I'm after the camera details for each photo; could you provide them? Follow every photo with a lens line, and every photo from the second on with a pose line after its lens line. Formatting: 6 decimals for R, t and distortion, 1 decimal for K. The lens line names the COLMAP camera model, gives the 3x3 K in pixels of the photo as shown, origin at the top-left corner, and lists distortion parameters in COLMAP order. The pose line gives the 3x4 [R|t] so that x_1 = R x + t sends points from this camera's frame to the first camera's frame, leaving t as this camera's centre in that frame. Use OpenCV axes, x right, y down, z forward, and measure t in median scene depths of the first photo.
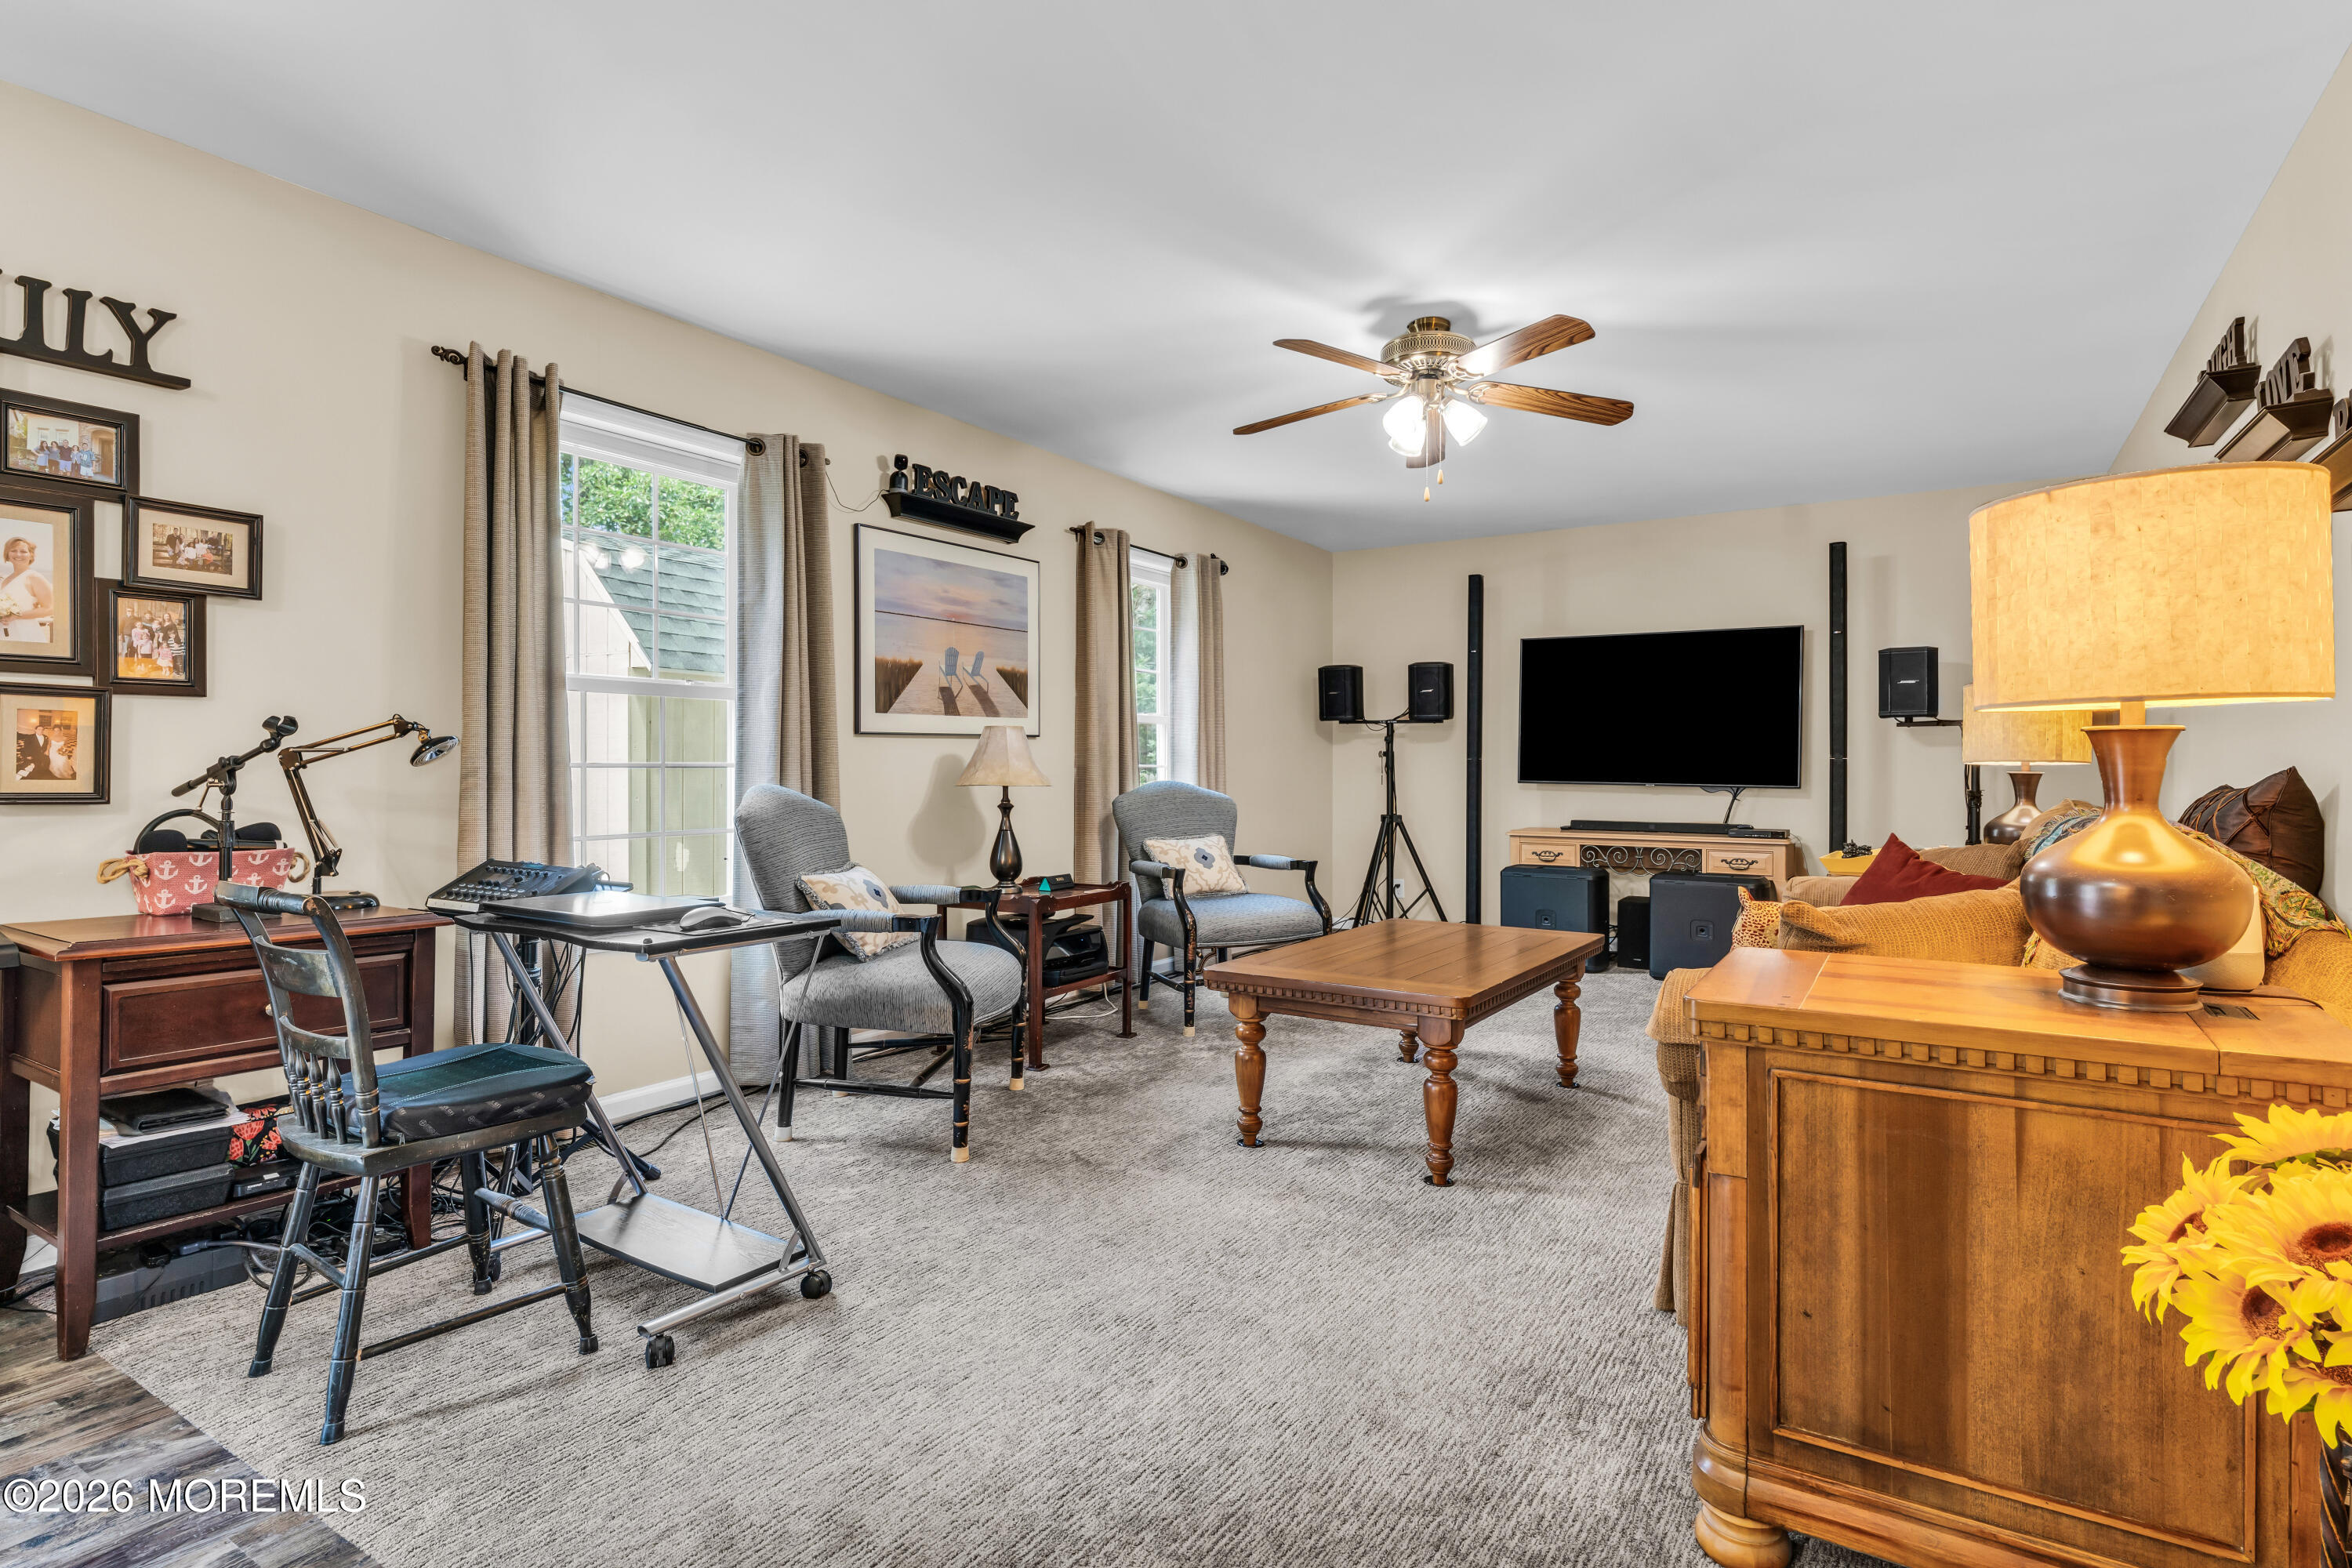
lens RADIAL K [[1197.6, 0, 1201.4], [0, 1197.6, 782.1], [0, 0, 1]] dist [0.002506, 0.000959]
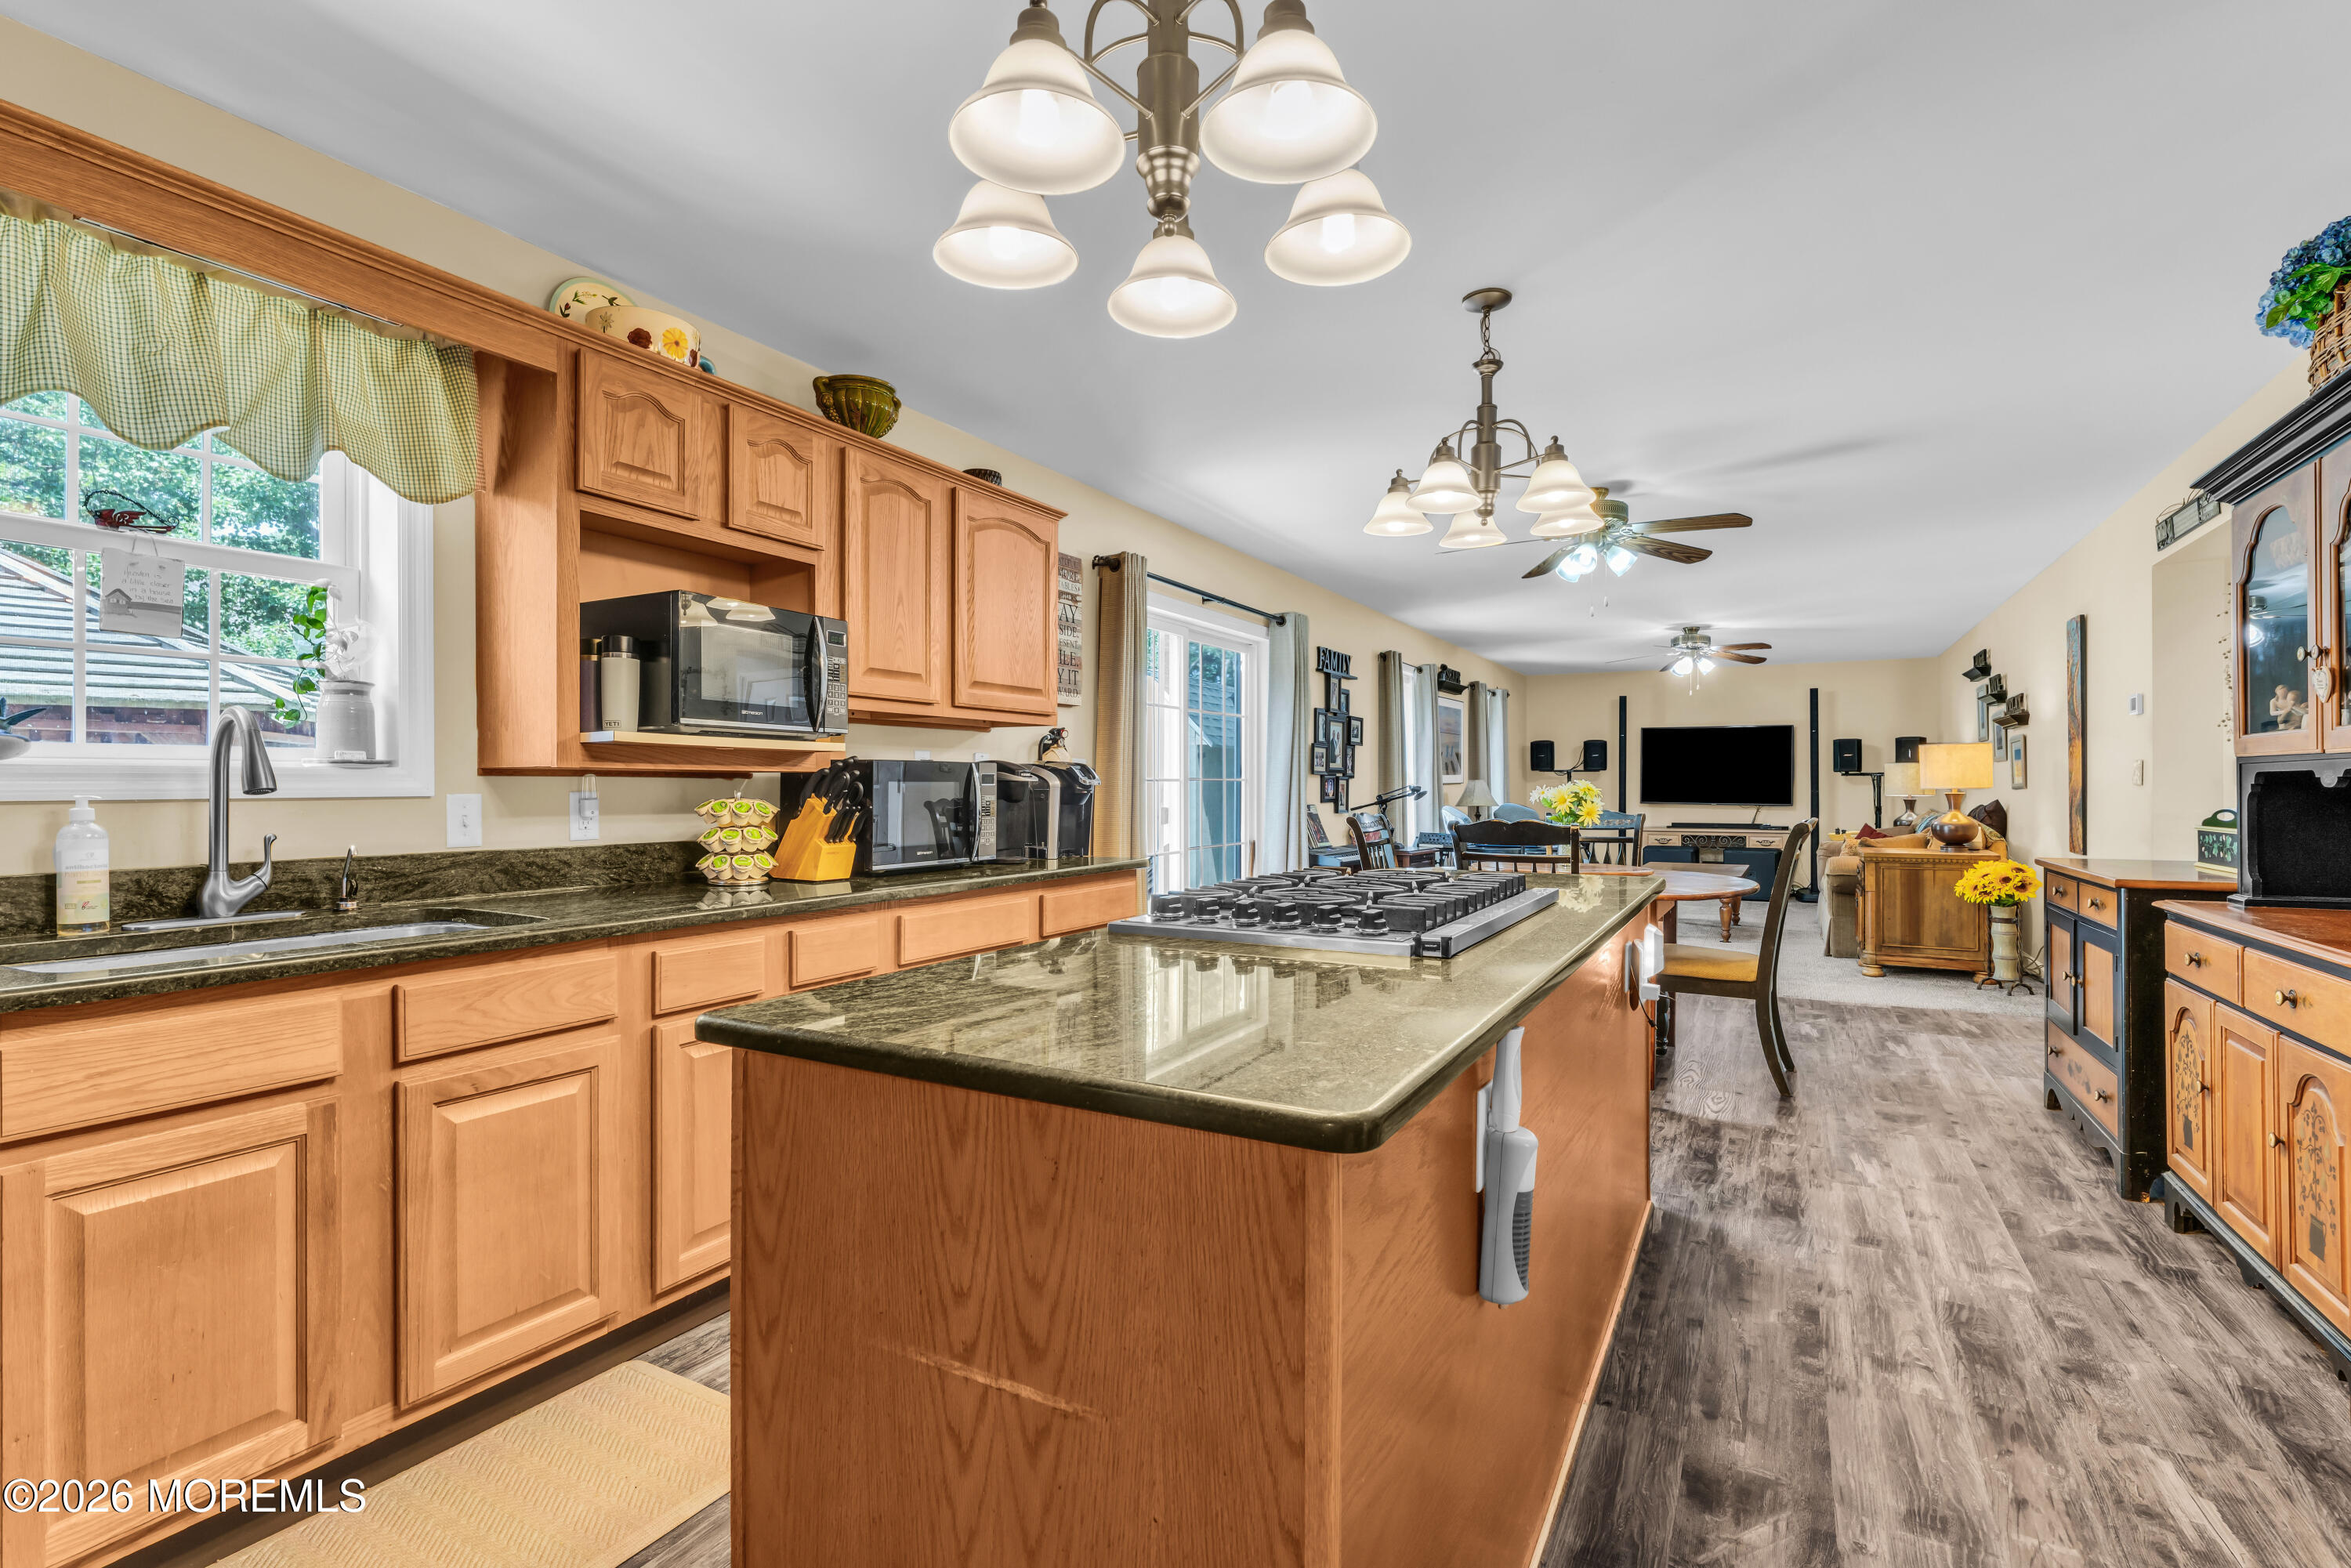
lens RADIAL K [[1106.7, 0, 1185.1], [0, 1106.7, 792.6], [0, 0, 1]] dist [0.001667, -0.000431]
pose [[0.998110, -0.004437, 0.061300, -0.643055], [0.004938, 0.999956, -0.008026, -0.006754], [-0.061262, 0.008314, 0.998087, -0.809353]]
